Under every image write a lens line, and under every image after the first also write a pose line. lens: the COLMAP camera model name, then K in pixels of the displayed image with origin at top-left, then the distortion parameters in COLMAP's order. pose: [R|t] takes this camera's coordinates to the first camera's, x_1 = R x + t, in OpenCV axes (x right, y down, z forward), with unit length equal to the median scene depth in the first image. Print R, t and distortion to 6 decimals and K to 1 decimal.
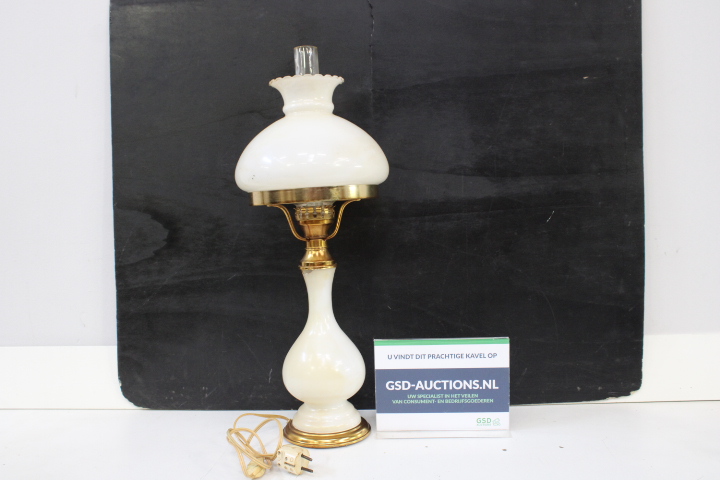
lens RADIAL K [[673.9, 0, 360.0], [0, 673.9, 240.0], [0, 0, 1]] dist [-0.153647, 0.144880]
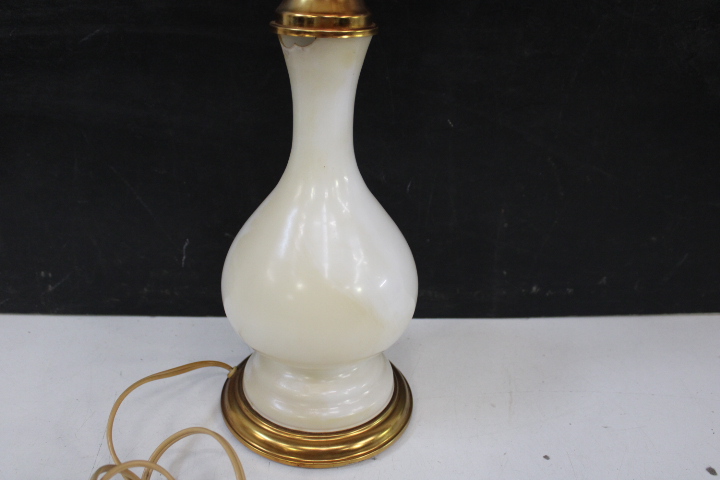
lens RADIAL K [[673.9, 0, 360.0], [0, 673.9, 240.0], [0, 0, 1]] dist [-0.153647, 0.144880]
pose [[0.987121, 0.017924, 0.158971, -0.088738], [-0.076202, 0.926411, 0.368723, 0.010624], [-0.140664, -0.376088, 0.915845, 0.563273]]
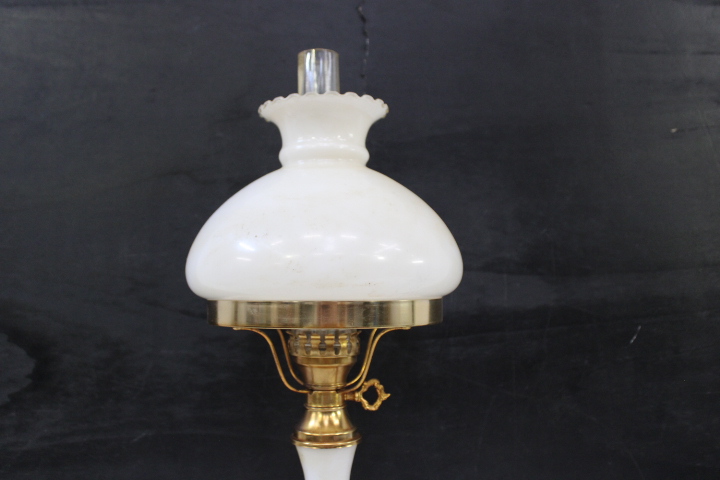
lens RADIAL K [[673.9, 0, 360.0], [0, 673.9, 240.0], [0, 0, 1]] dist [-0.153647, 0.144880]
pose [[0.994146, 0.006350, 0.107862, -0.056666], [0.008024, 0.991177, -0.132304, -0.043634], [-0.107750, 0.132395, 0.985323, 0.367582]]
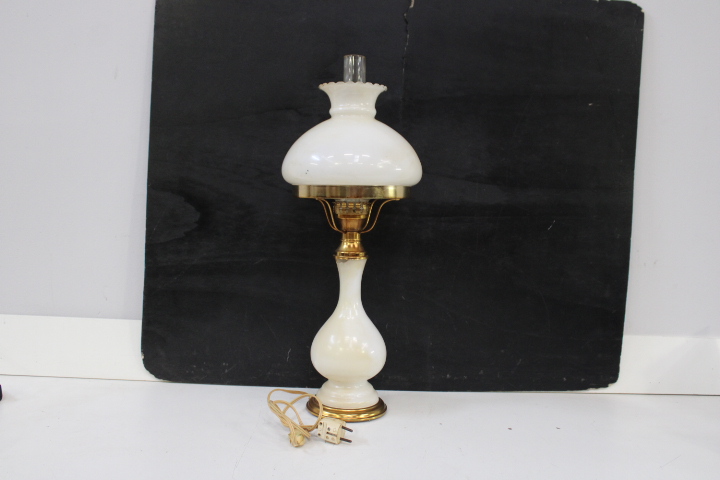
lens RADIAL K [[673.9, 0, 360.0], [0, 673.9, 240.0], [0, 0, 1]] dist [-0.153647, 0.144880]
pose [[0.992512, 0.065328, 0.103212, -0.146526], [-0.066768, 0.997713, 0.010563, -0.000657], [-0.102286, -0.017375, 0.994603, -0.082641]]
